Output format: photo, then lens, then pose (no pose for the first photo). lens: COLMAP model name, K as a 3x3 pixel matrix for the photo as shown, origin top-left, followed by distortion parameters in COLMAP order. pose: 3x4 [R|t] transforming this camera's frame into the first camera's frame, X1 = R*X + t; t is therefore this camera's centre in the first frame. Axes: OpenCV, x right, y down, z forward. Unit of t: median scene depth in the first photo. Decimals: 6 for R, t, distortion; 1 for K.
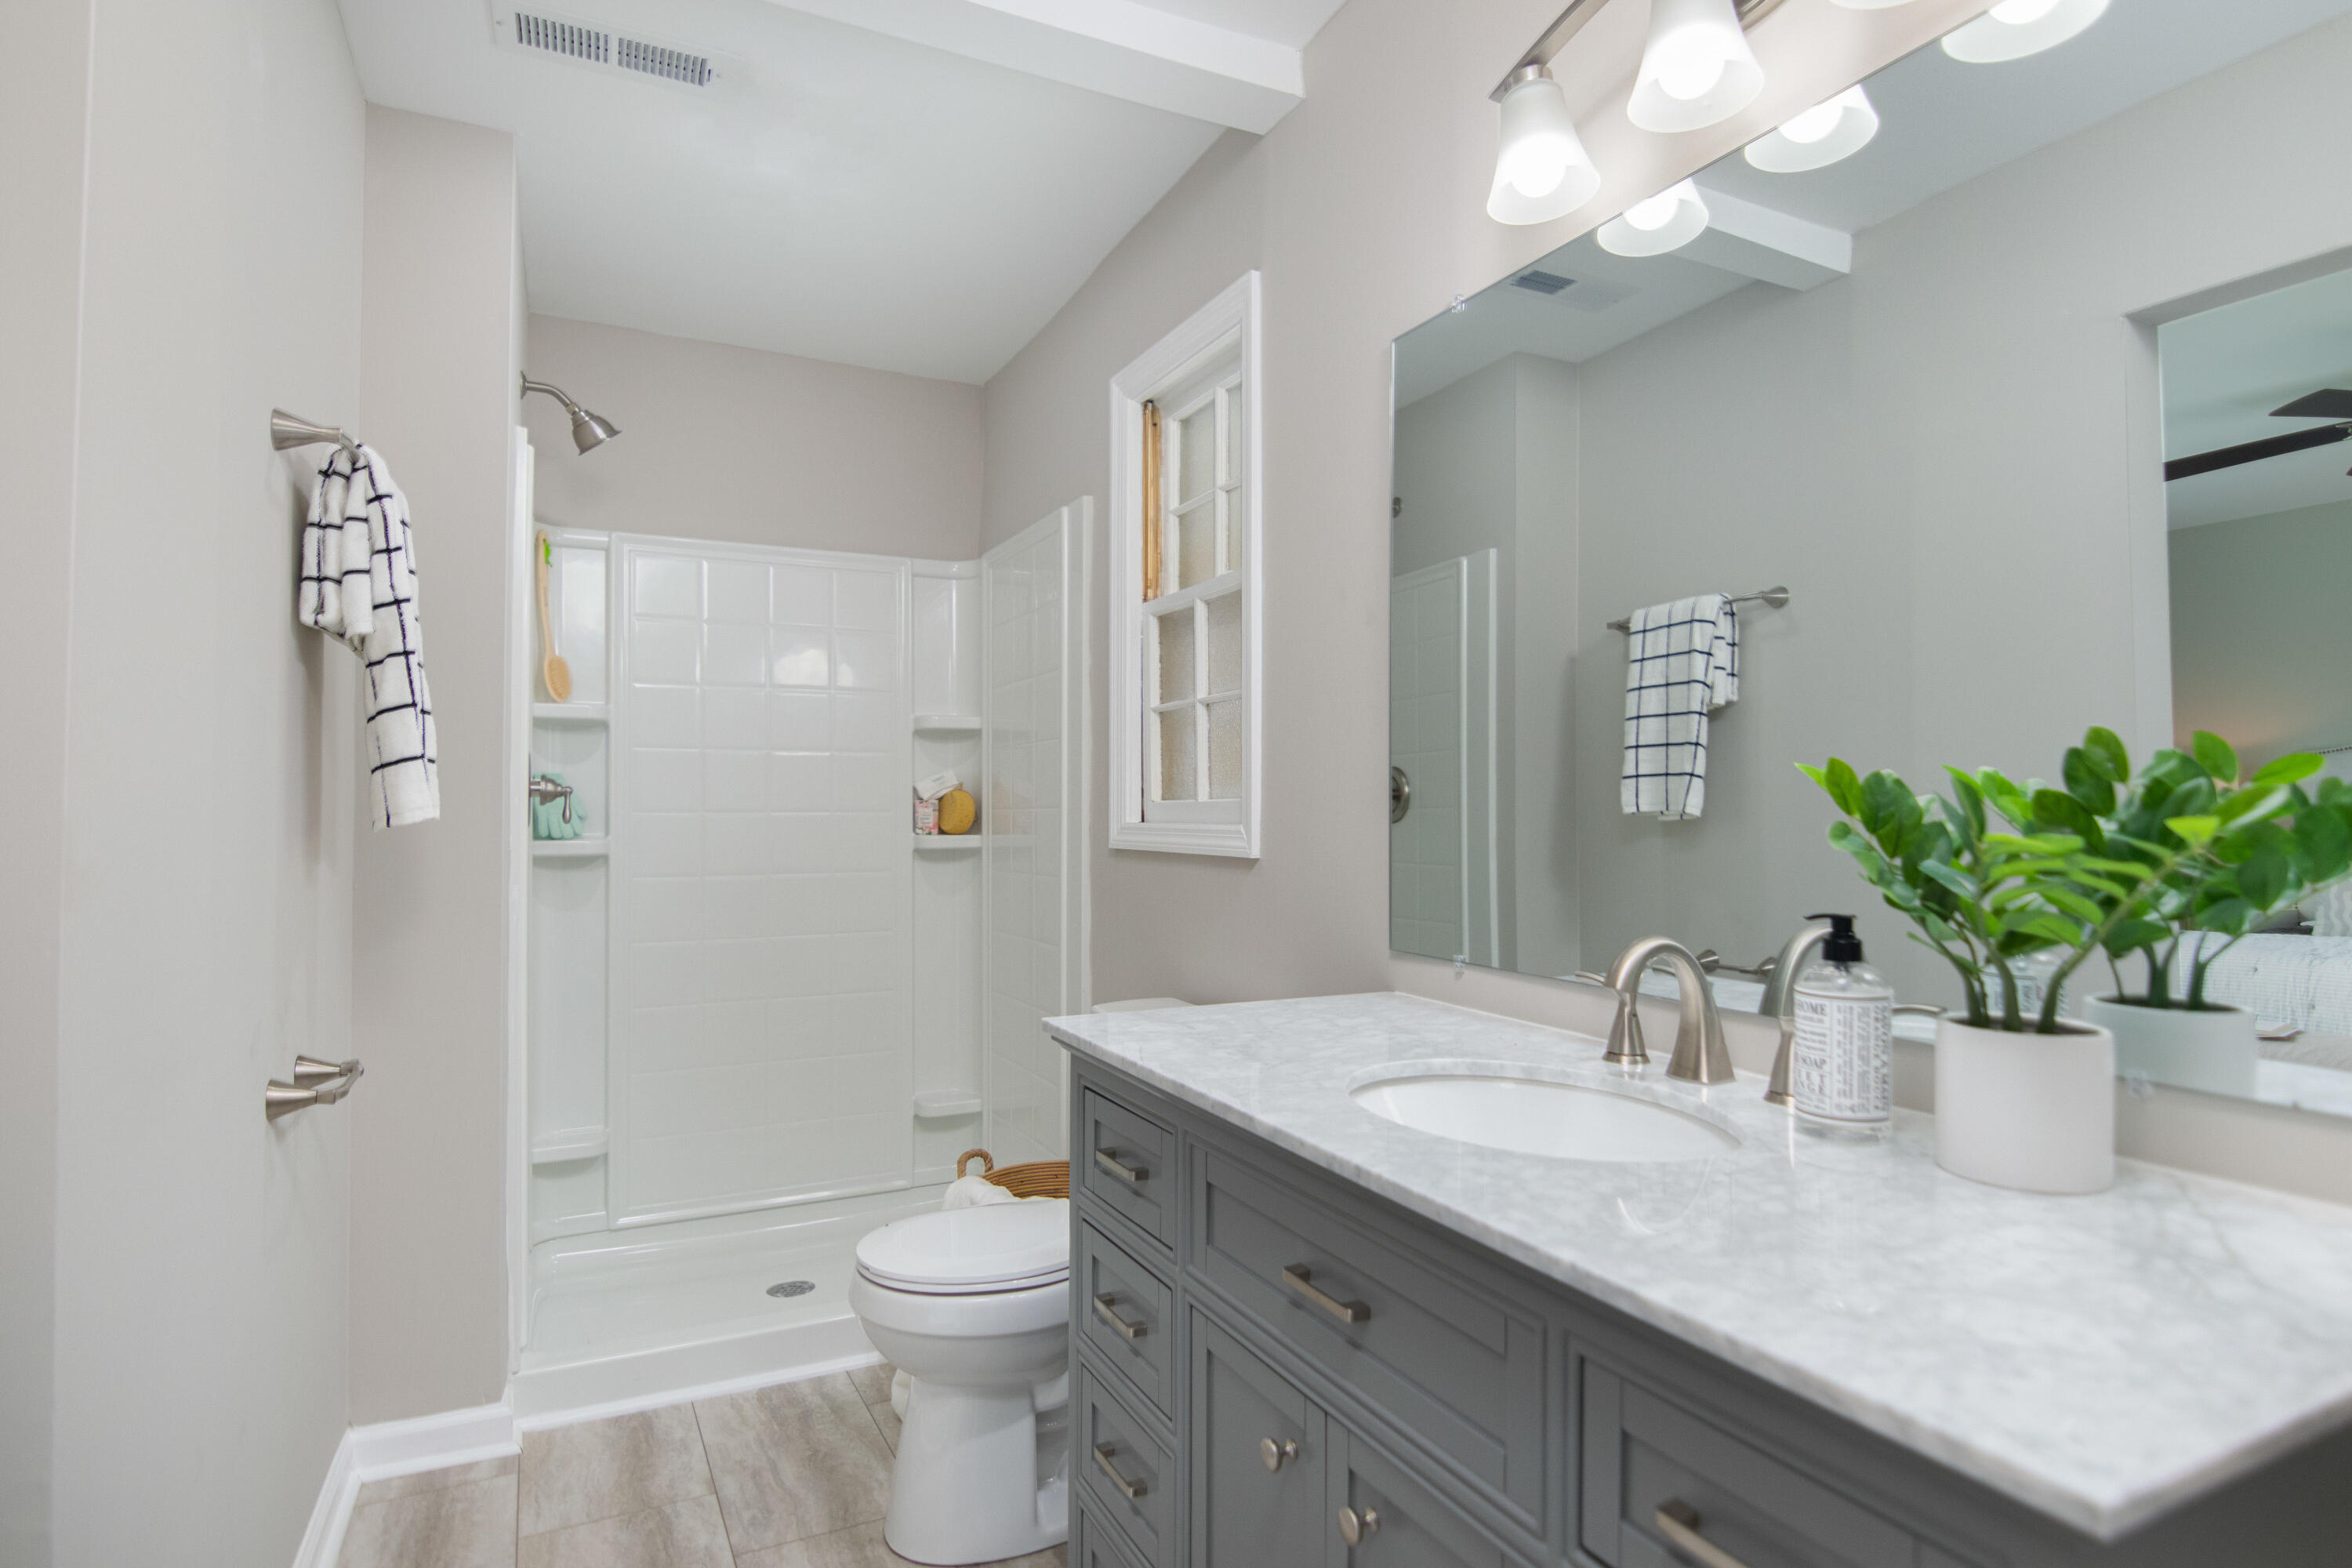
lens RADIAL K [[1203.5, 0, 1170.8], [0, 1203.5, 808.2], [0, 0, 1]] dist [0.009001, -0.012933]
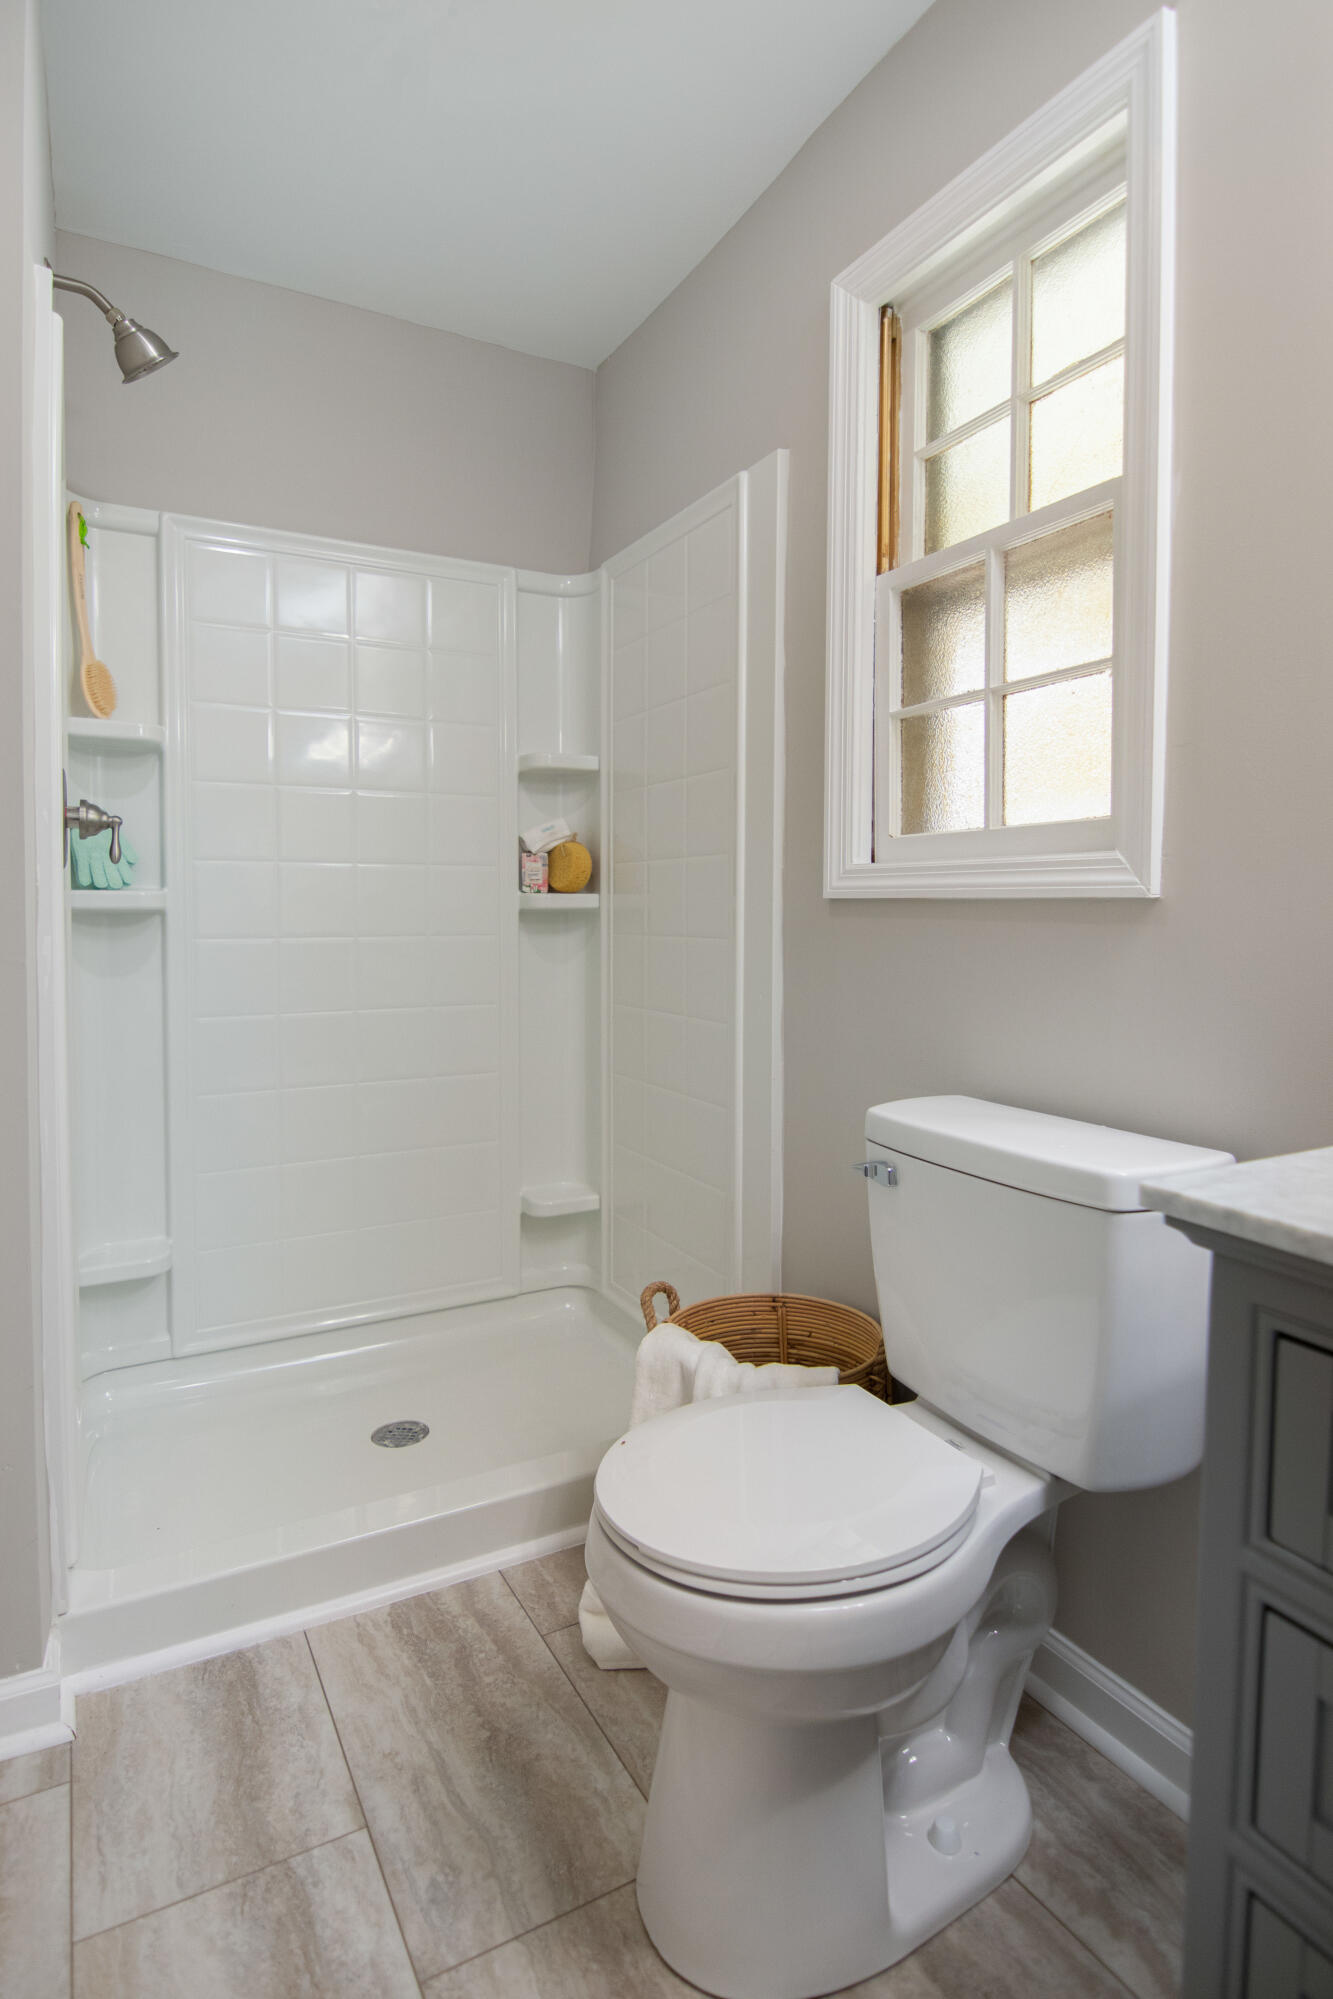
lens RADIAL K [[1022.9, 0, 659.0], [0, 1022.9, 950.4], [0, 0, 1]] dist [0.009001, -0.012933]
pose [[0.999439, 0.004711, 0.033159, -0.180604], [-0.006260, 0.998886, 0.046781, 0.036888], [-0.032902, -0.046963, 0.998355, 0.342073]]
